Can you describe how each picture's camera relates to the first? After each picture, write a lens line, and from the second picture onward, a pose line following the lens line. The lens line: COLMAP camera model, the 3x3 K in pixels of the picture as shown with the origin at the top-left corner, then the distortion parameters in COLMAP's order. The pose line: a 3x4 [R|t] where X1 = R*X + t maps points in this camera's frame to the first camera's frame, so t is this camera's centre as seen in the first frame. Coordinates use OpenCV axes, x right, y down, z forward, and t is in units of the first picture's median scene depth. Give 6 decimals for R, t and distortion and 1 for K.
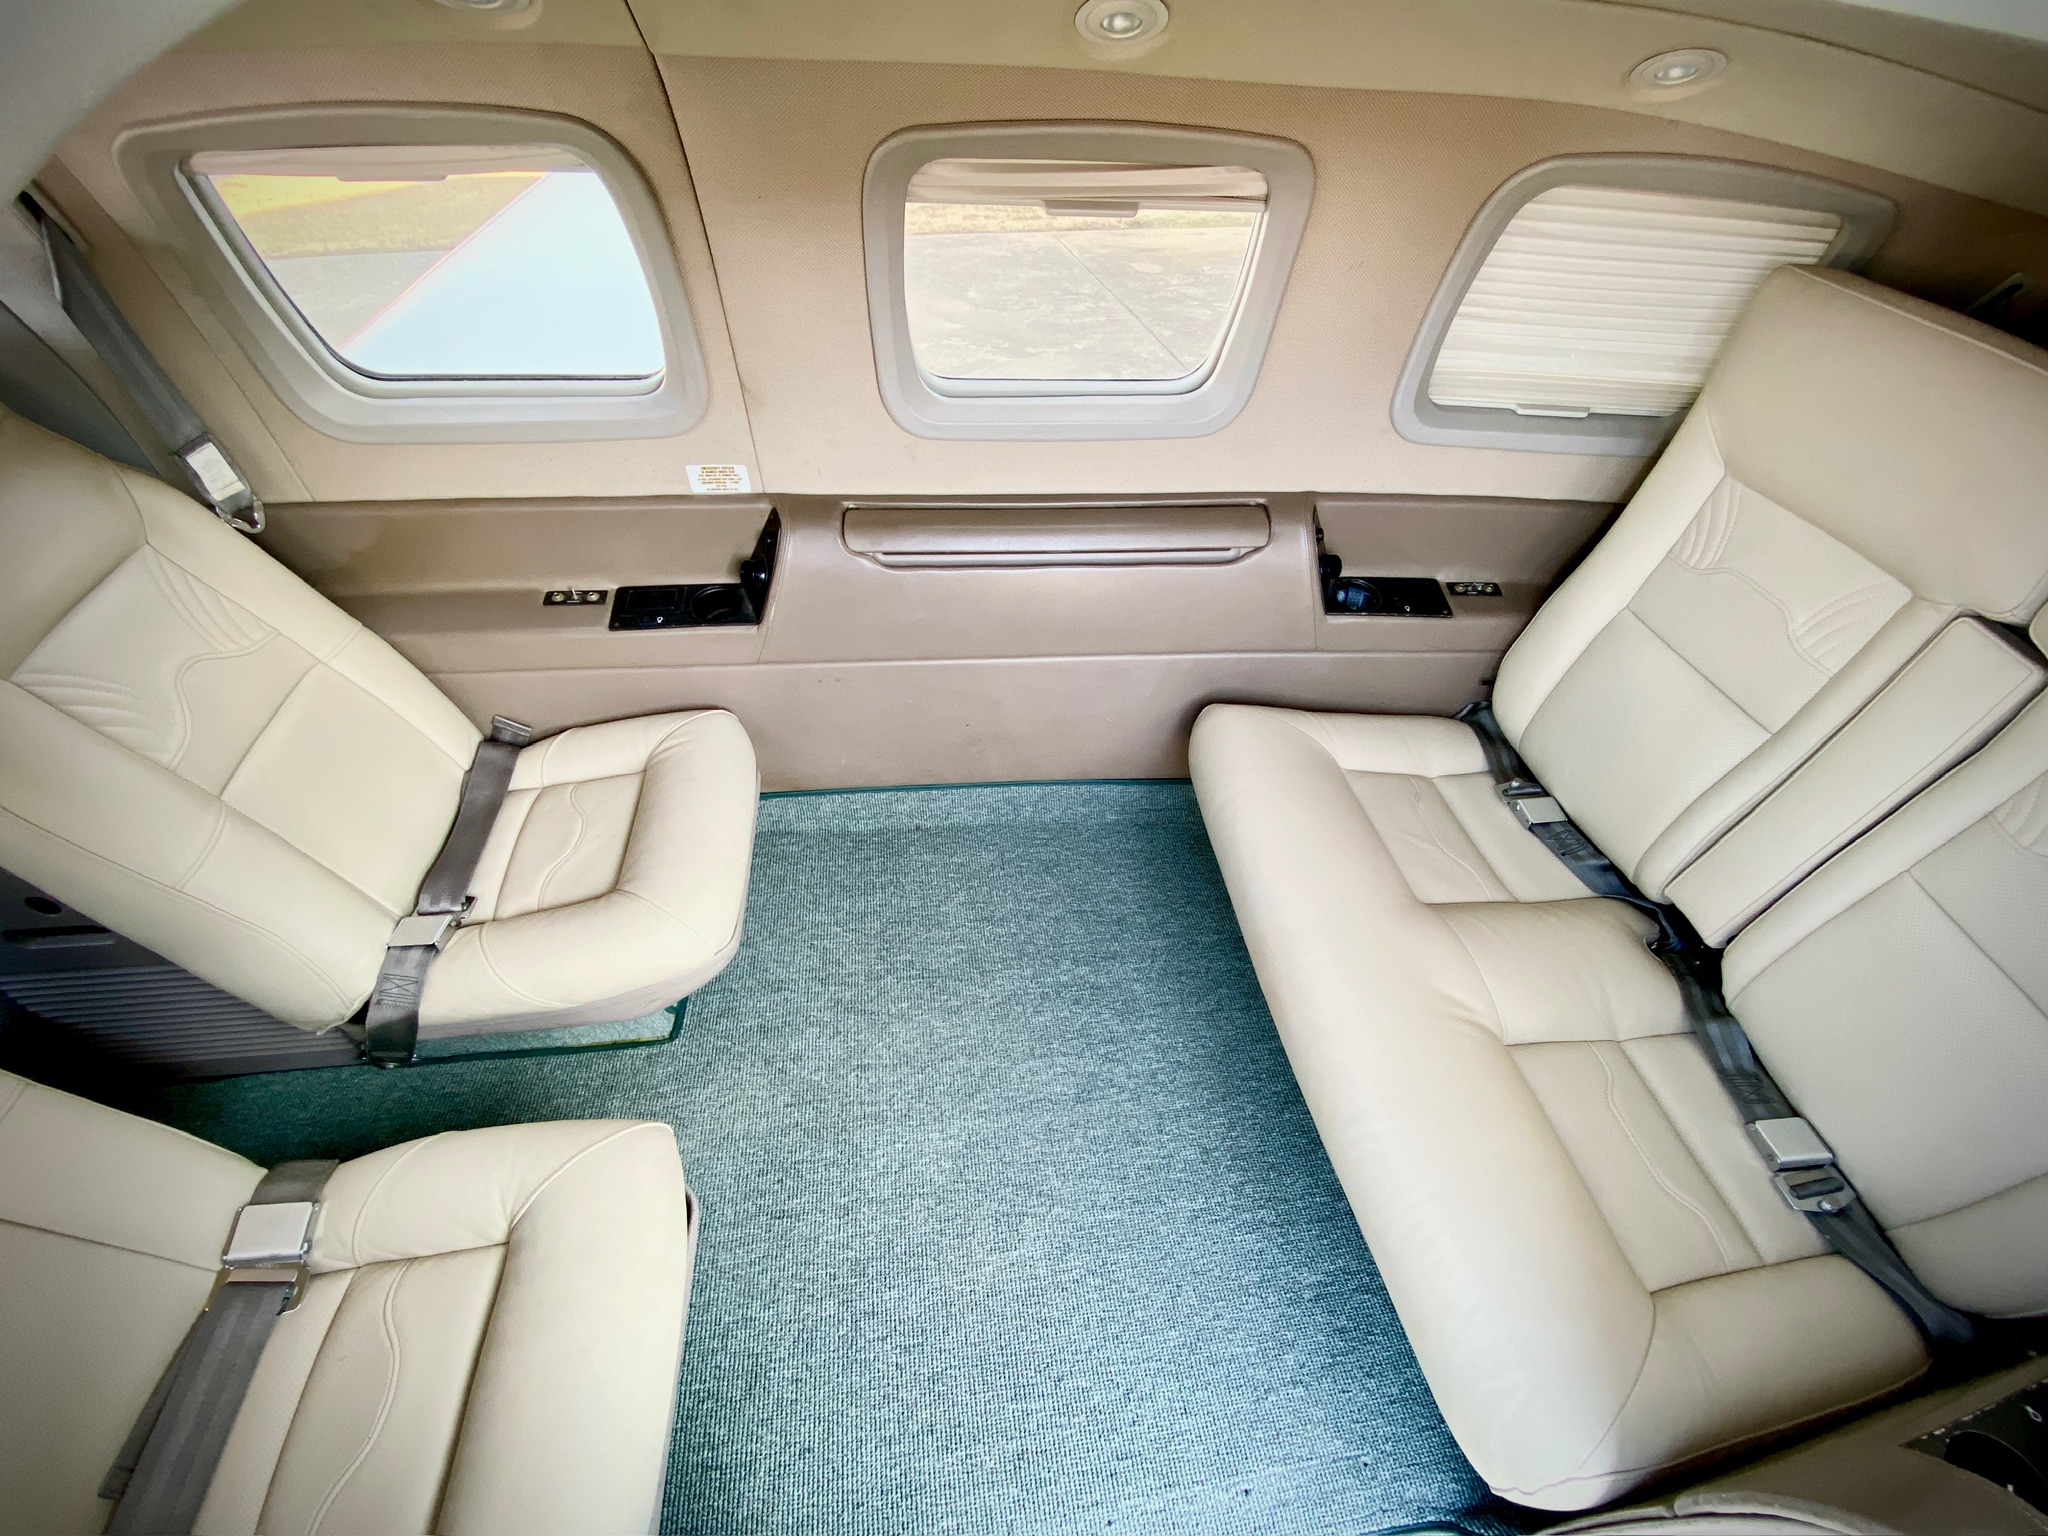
lens RADIAL K [[834.7, 0, 1030.5], [0, 834.7, 775.9], [0, 0, 1]] dist [0.057034, -0.046288]
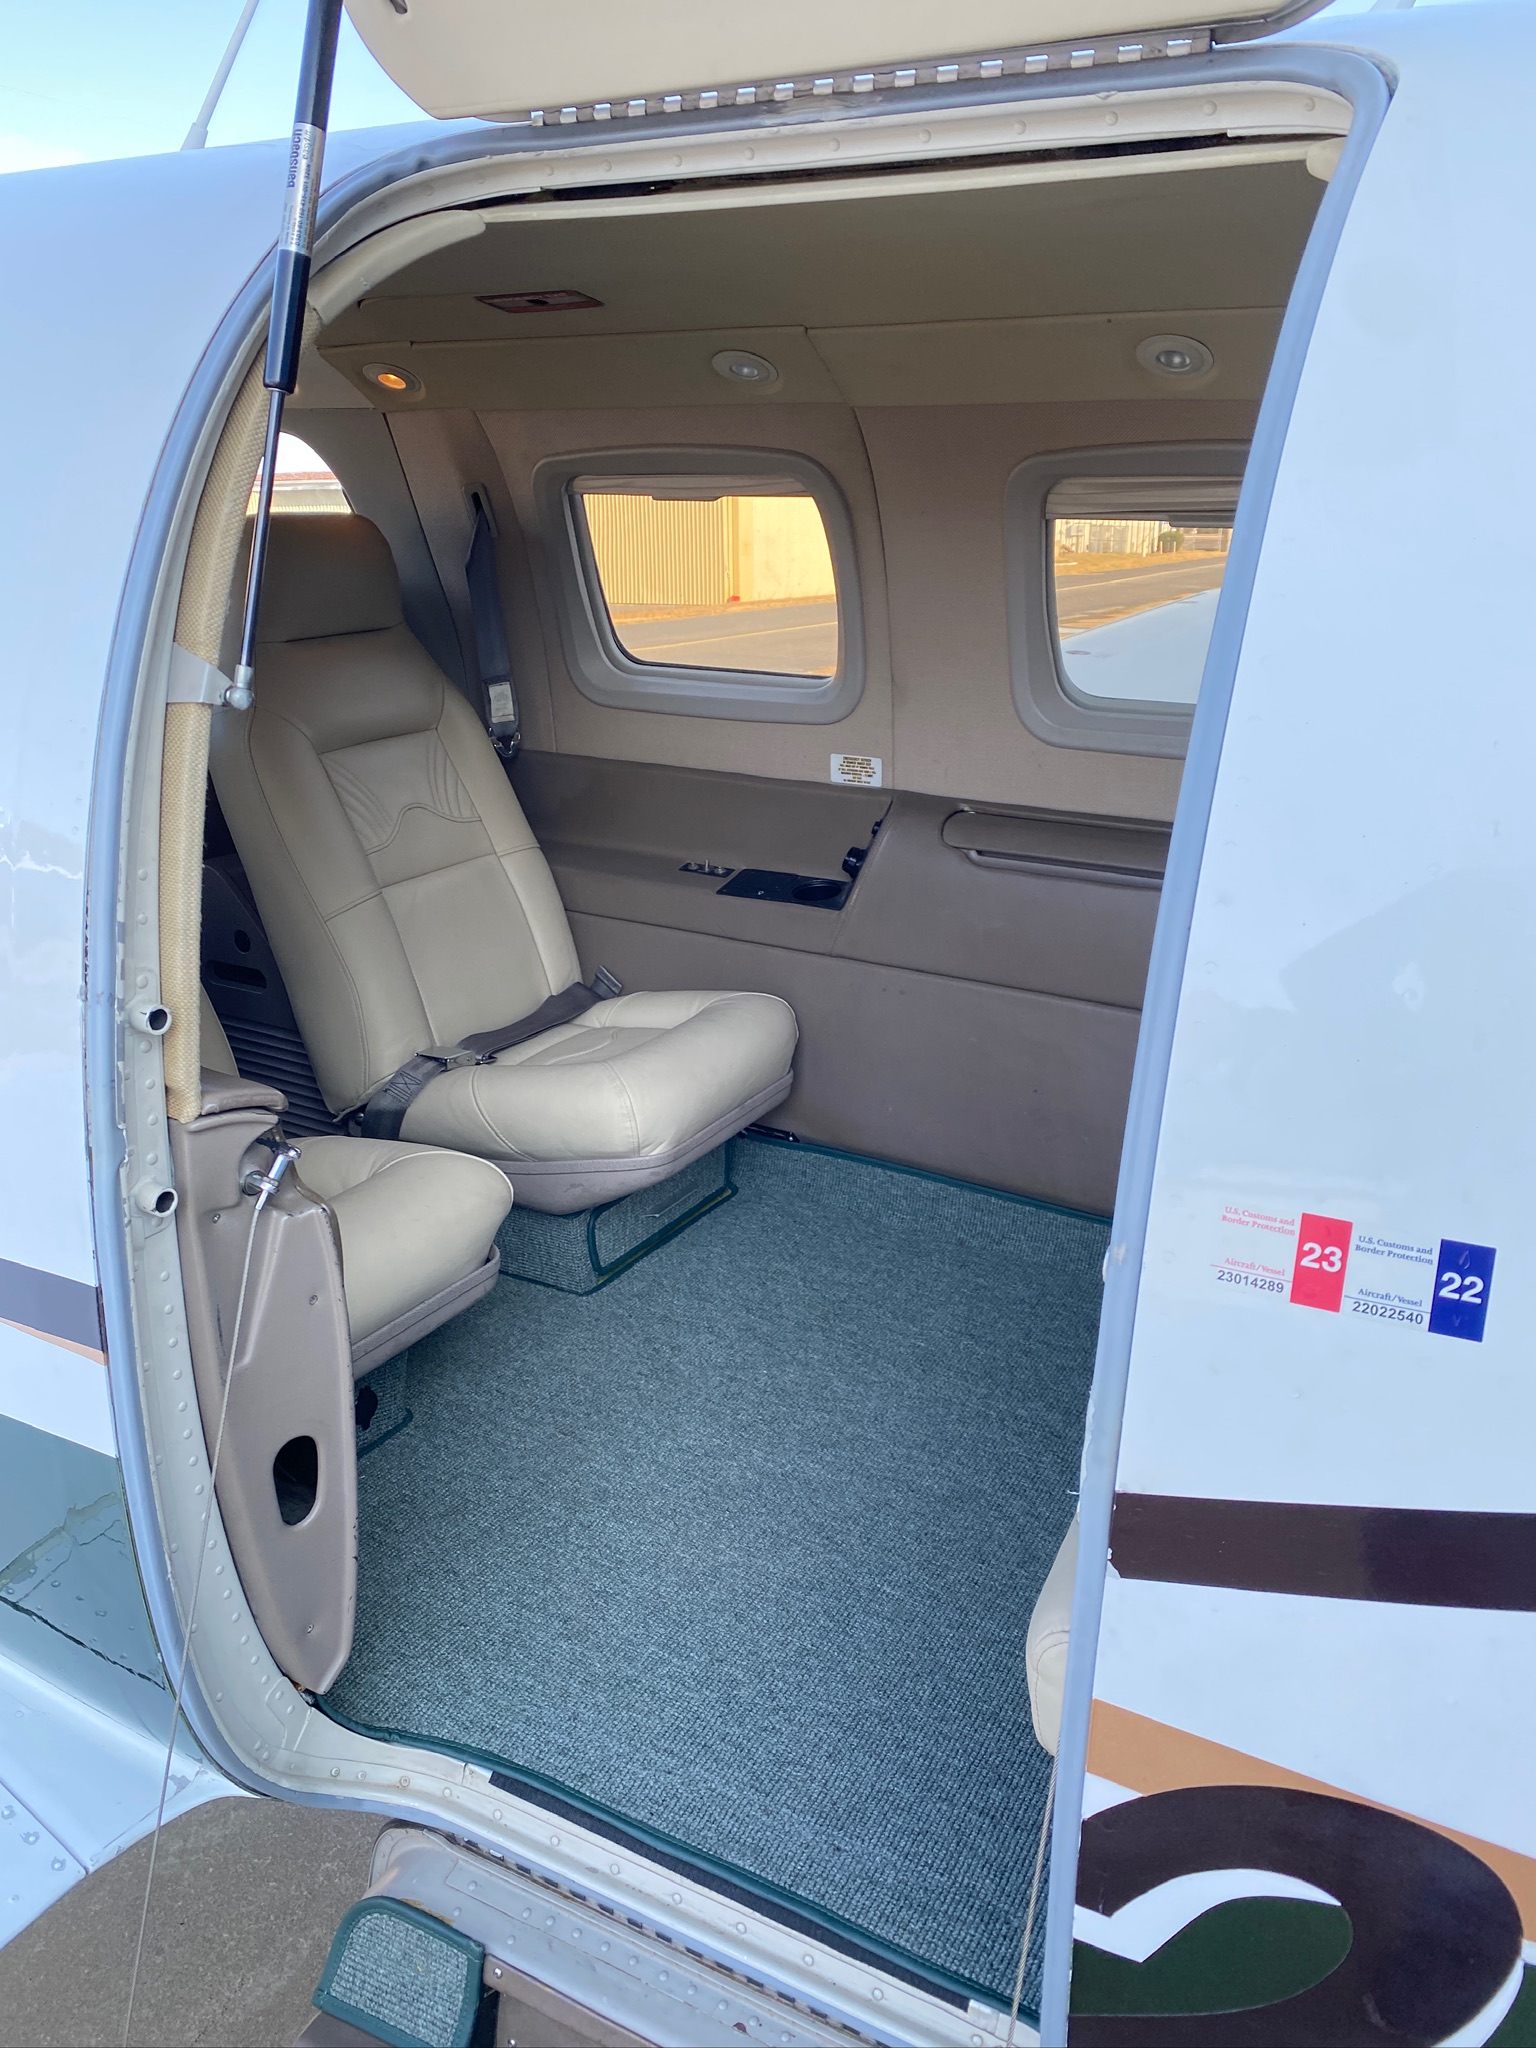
lens RADIAL K [[1573.1, 0, 768.0], [0, 1573.1, 1024.0], [0, 0, 1]] dist [0.104009, -0.256189]
pose [[0.792687, 0.158350, -0.588705, 0.696335], [-0.406538, 0.856911, -0.316909, 0.541012], [0.454285, 0.490540, 0.743637, -0.296983]]
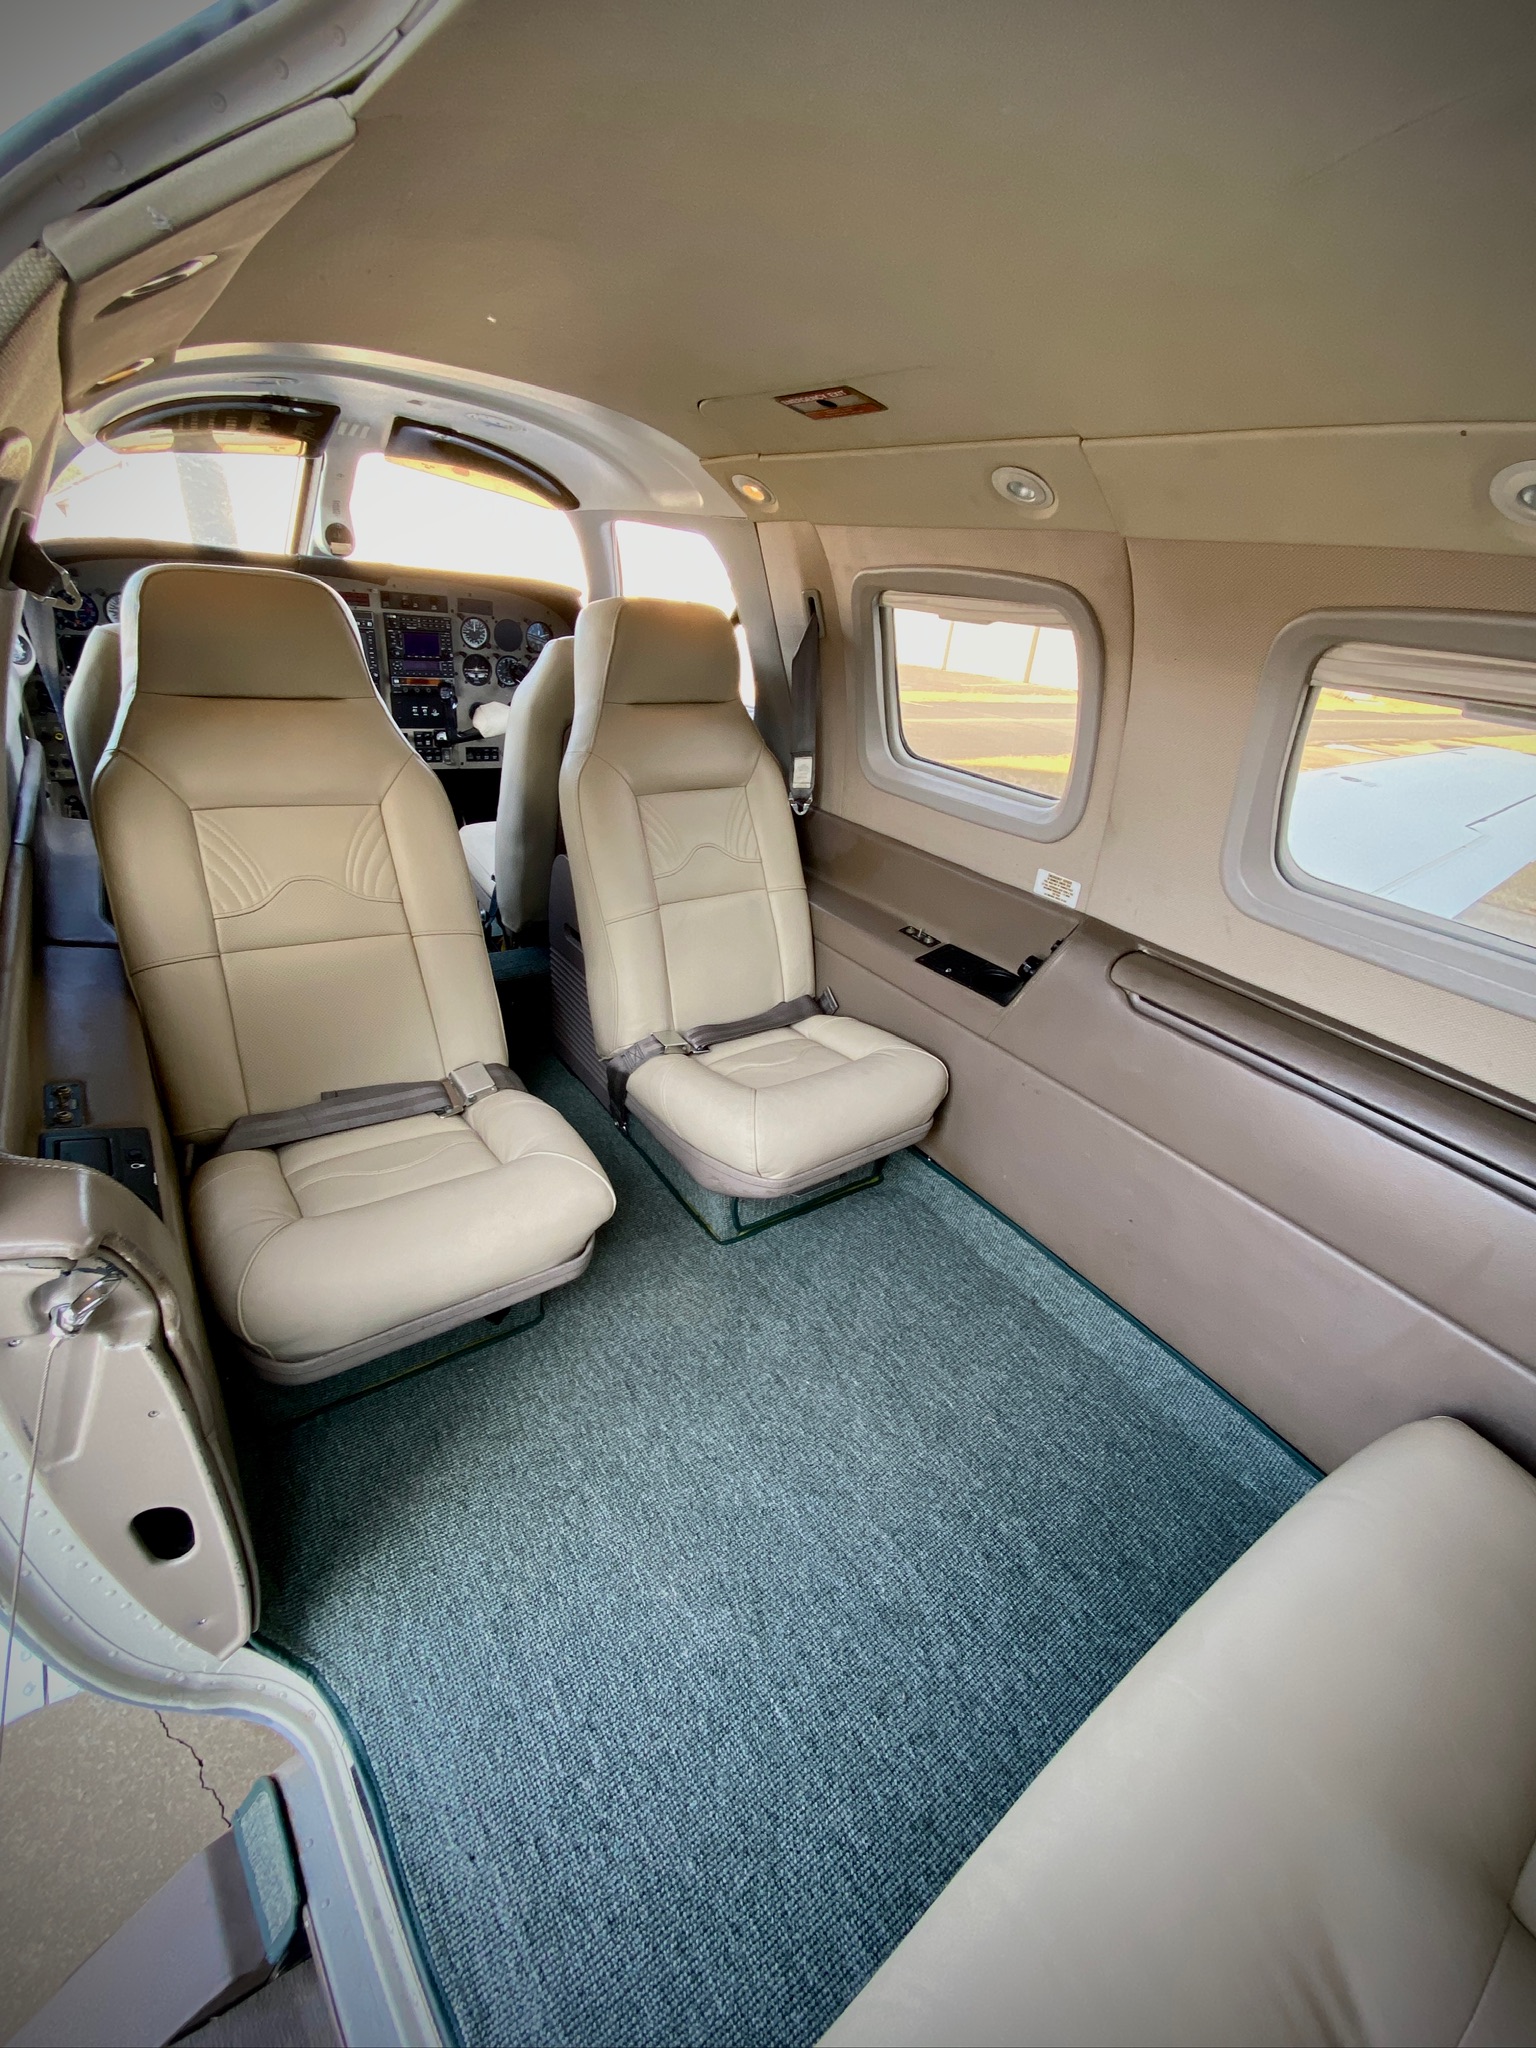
lens RADIAL K [[834.7, 0, 753.7], [0, 834.7, 1030.5], [0, 0, 1]] dist [0.057034, -0.046288]
pose [[0.463146, 0.420655, -0.780093, 0.401717], [-0.672103, 0.740458, 0.000251, 0.063896], [0.577732, 0.524186, 0.625663, 0.152821]]
